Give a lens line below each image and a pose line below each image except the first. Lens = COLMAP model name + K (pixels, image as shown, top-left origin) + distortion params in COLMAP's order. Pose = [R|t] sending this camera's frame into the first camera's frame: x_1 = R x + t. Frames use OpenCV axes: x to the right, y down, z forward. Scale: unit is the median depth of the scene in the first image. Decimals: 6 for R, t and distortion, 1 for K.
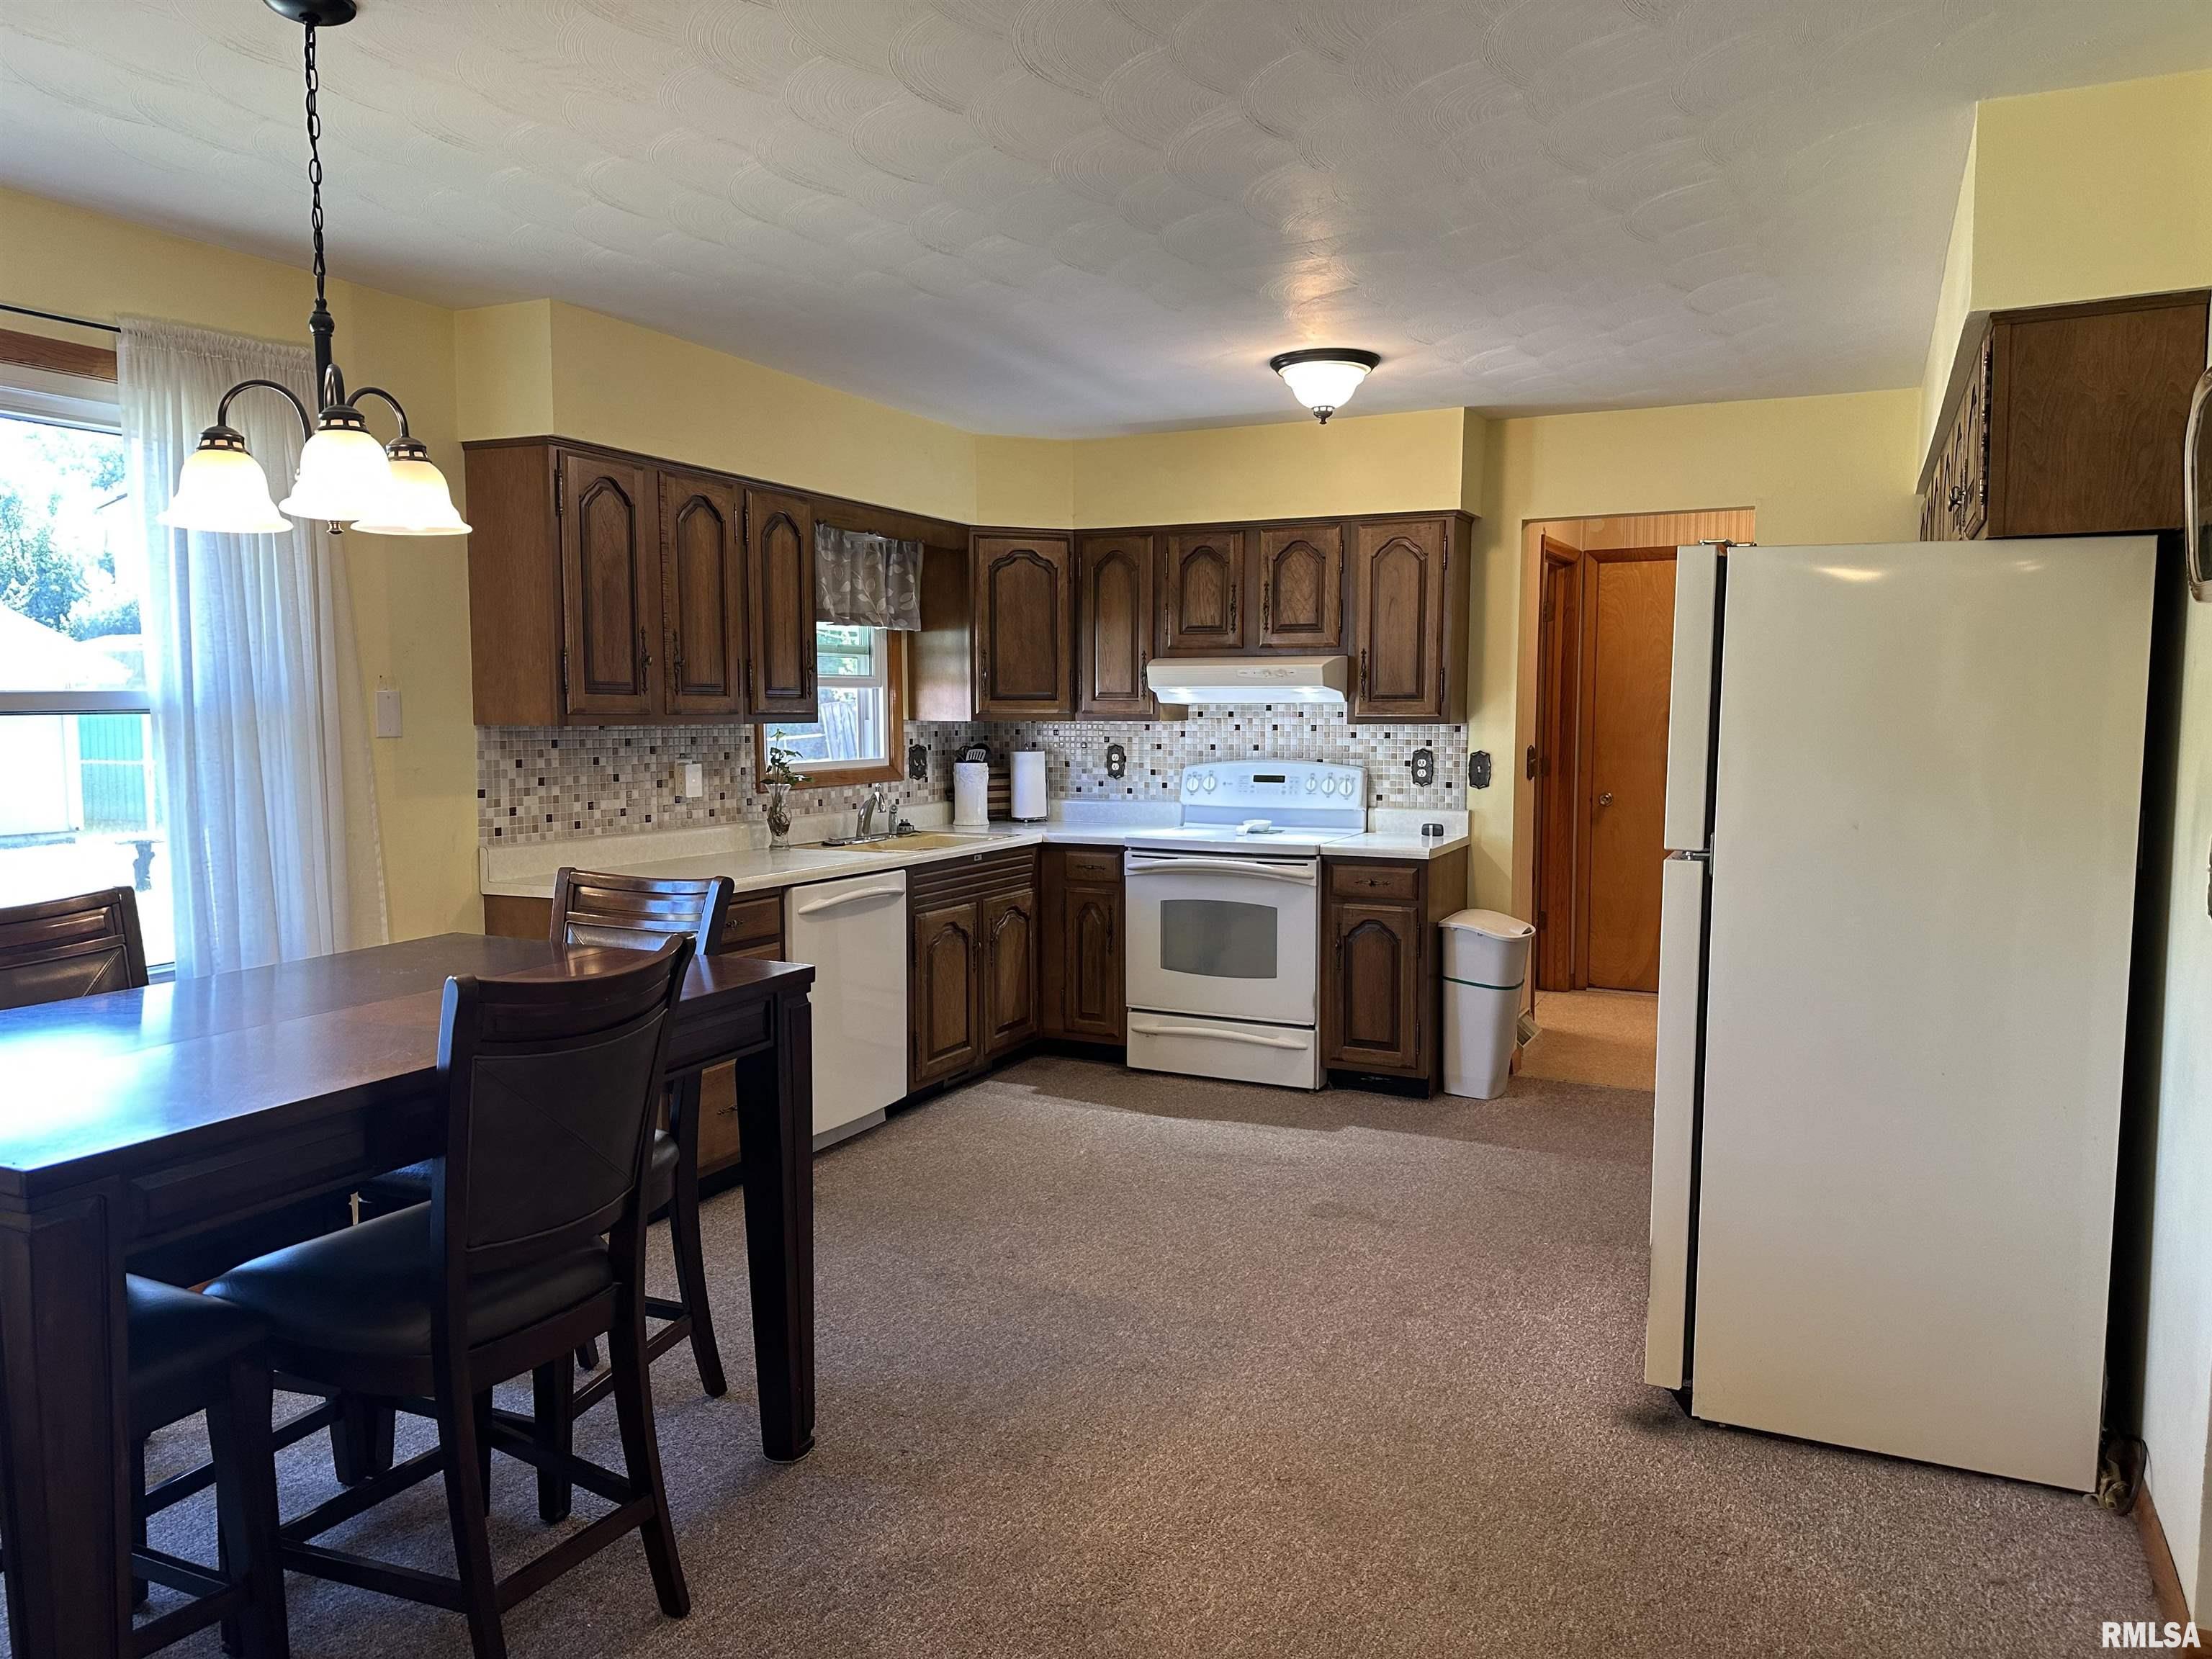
lens RADIAL K [[1537.5, 0, 1106.0], [0, 1537.5, 829.5], [0, 0, 1]] dist [0.071154, -0.083586]
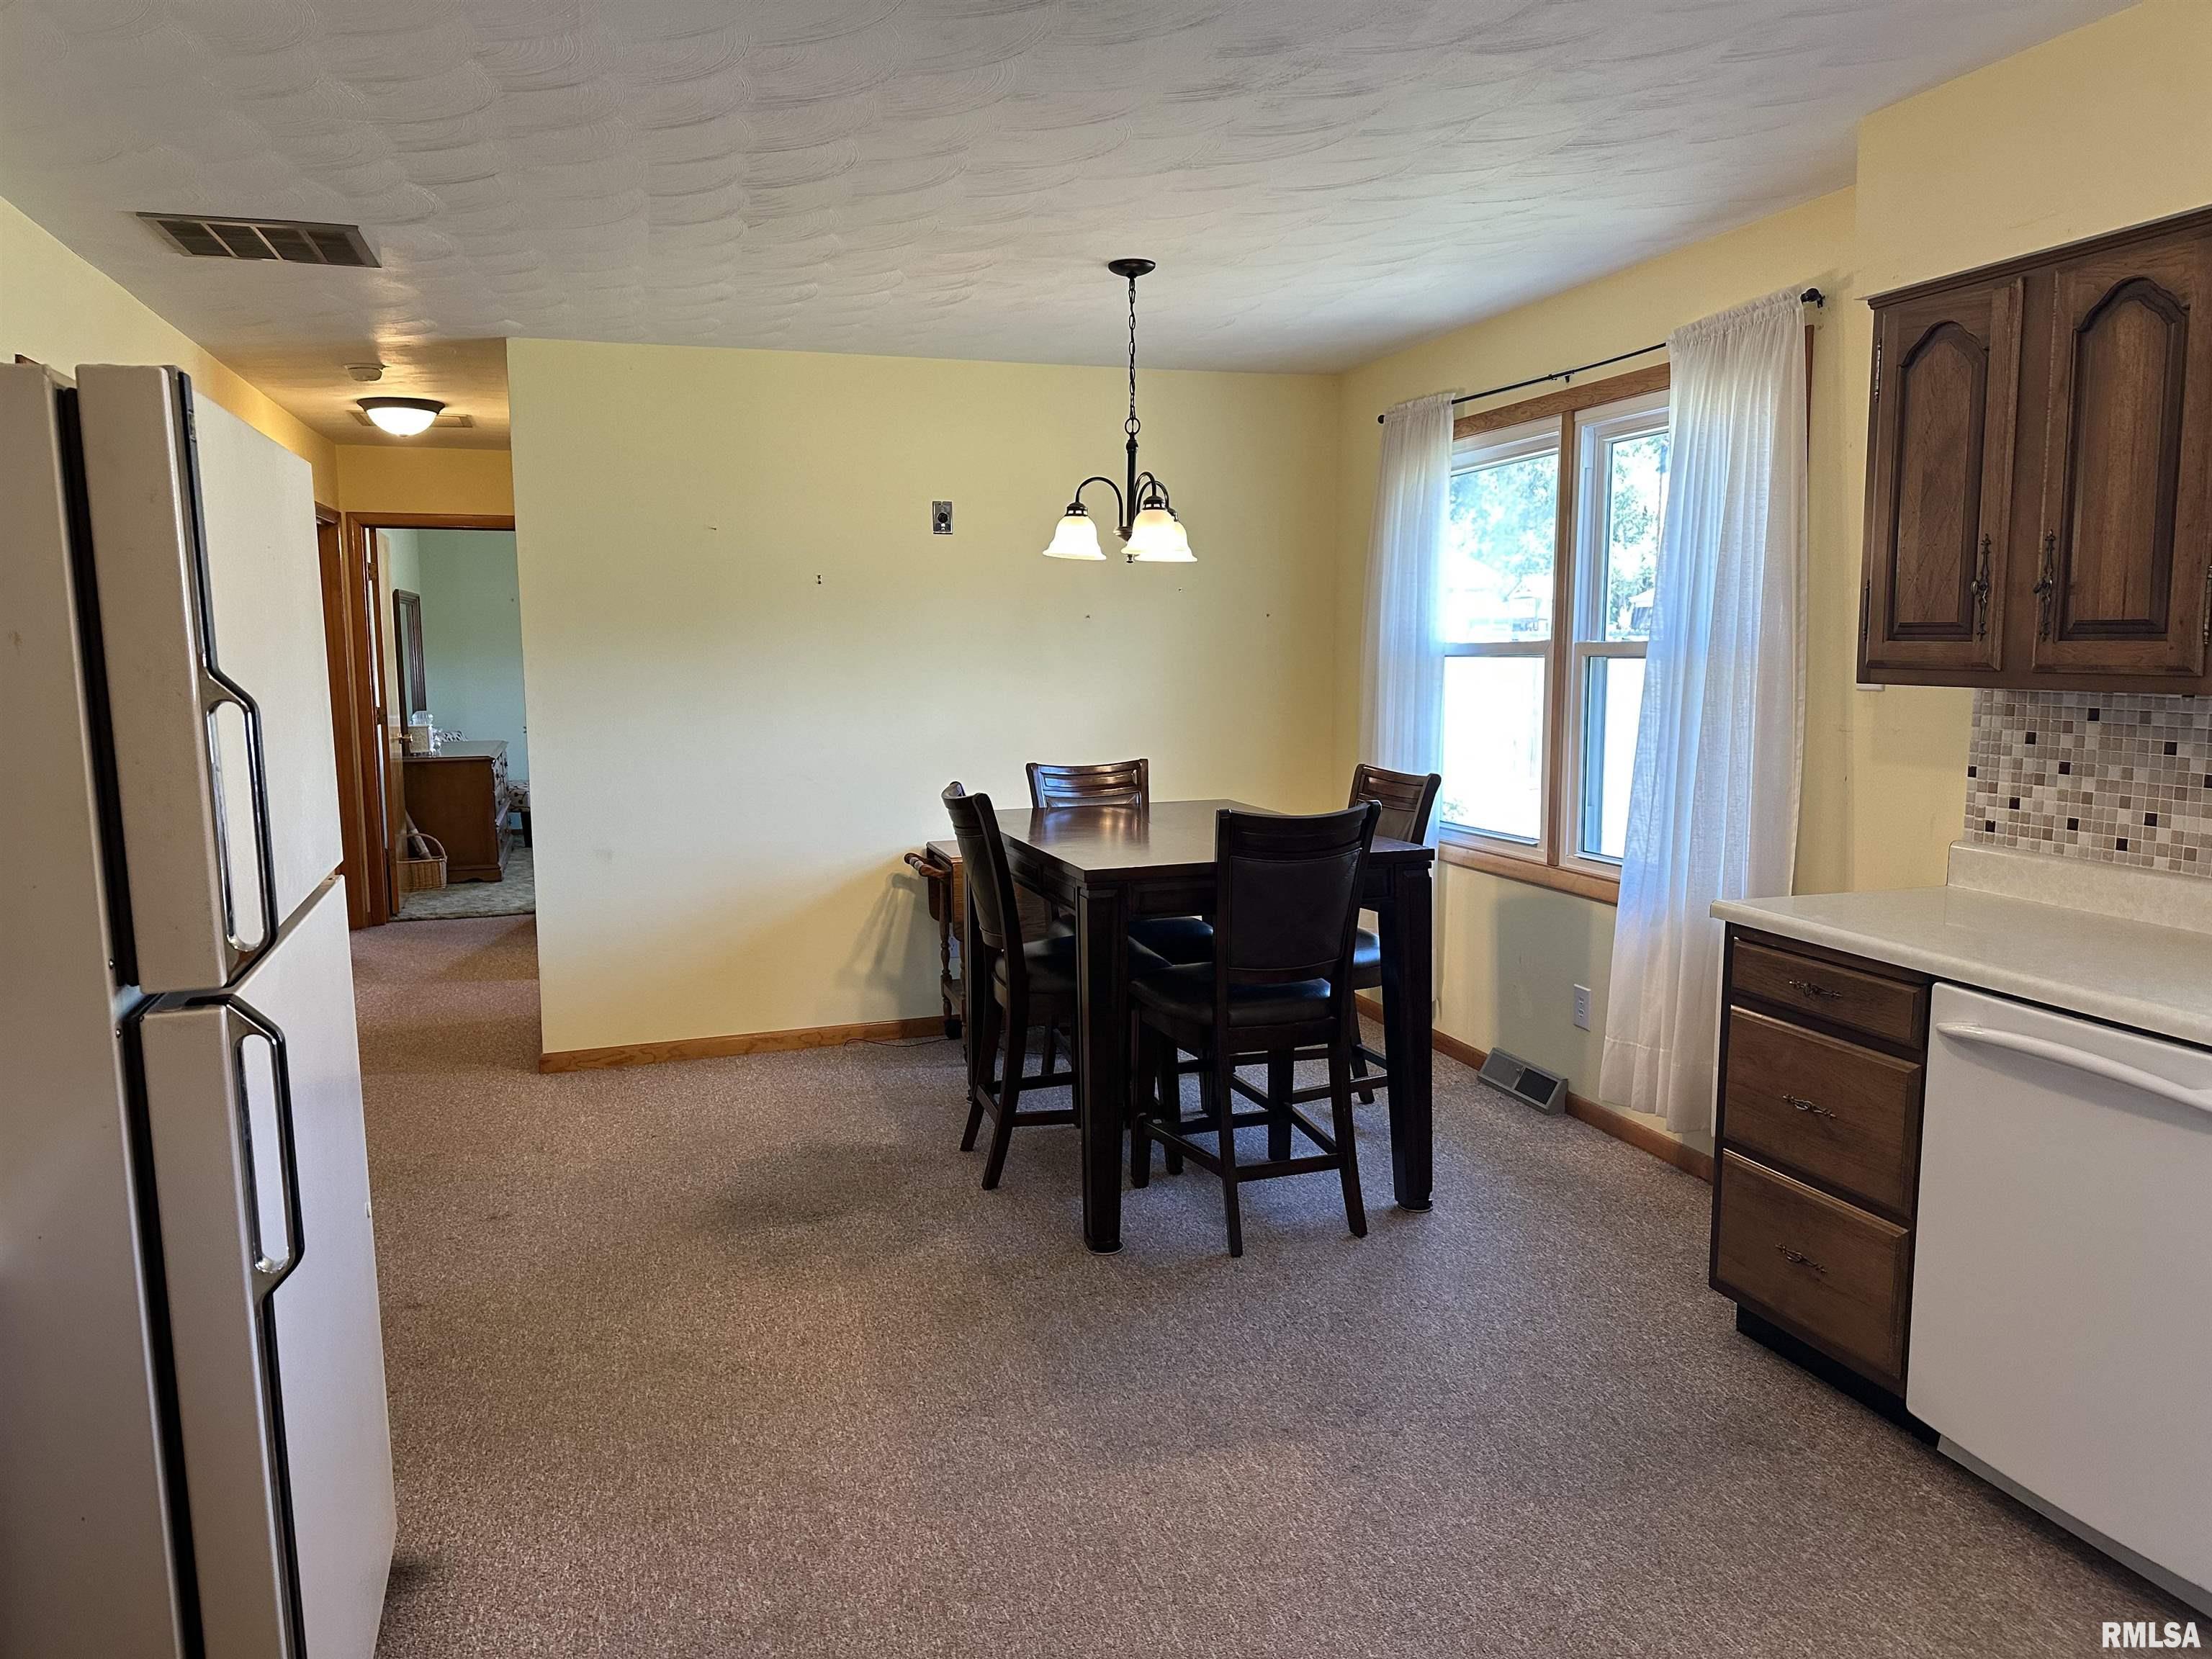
lens RADIAL K [[1537.5, 0, 1106.0], [0, 1537.5, 829.5], [0, 0, 1]] dist [0.071154, -0.083586]
pose [[-0.715464, 0.092271, -0.692529, 0.330714], [-0.047446, 0.982535, 0.179928, -0.086378], [0.697036, 0.161590, -0.698591, 0.954784]]
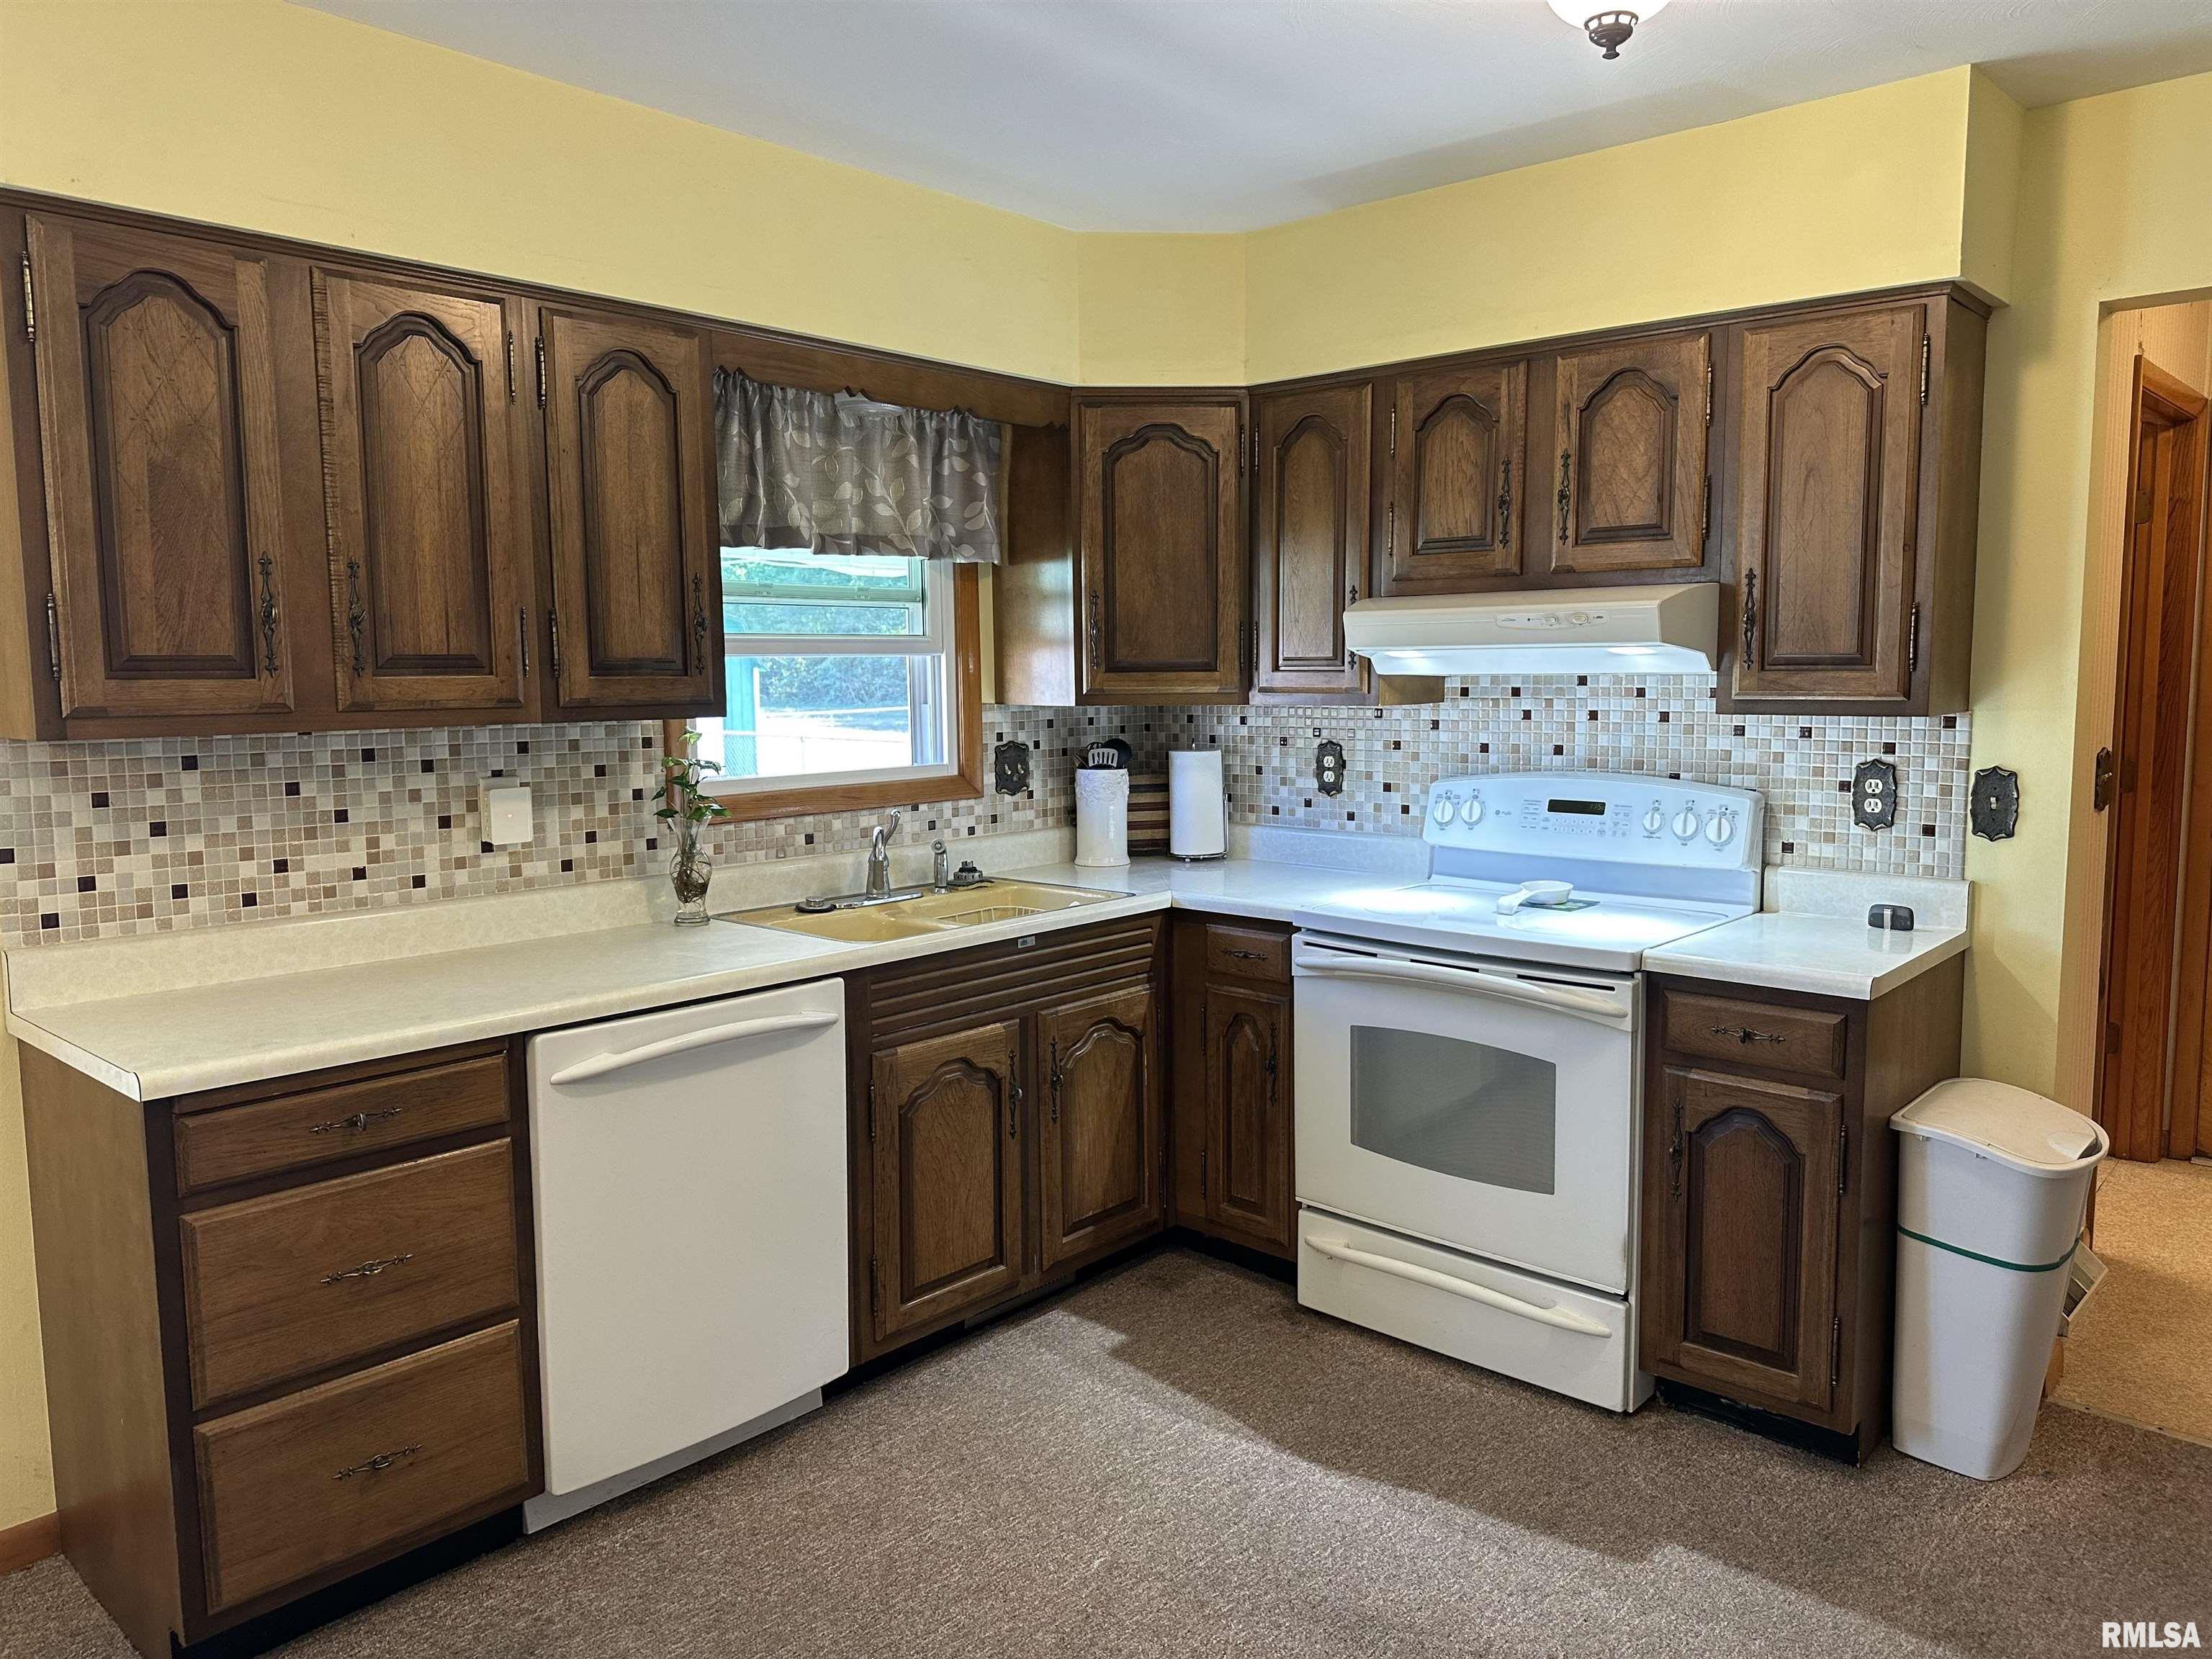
lens RADIAL K [[1537.5, 0, 1106.0], [0, 1537.5, 829.5], [0, 0, 1]] dist [0.071154, -0.083586]
pose [[0.959342, 0.023649, -0.281253, 0.108648], [-0.015131, 0.999360, 0.032420, -0.043986], [0.281840, -0.026846, 0.959086, 0.437224]]
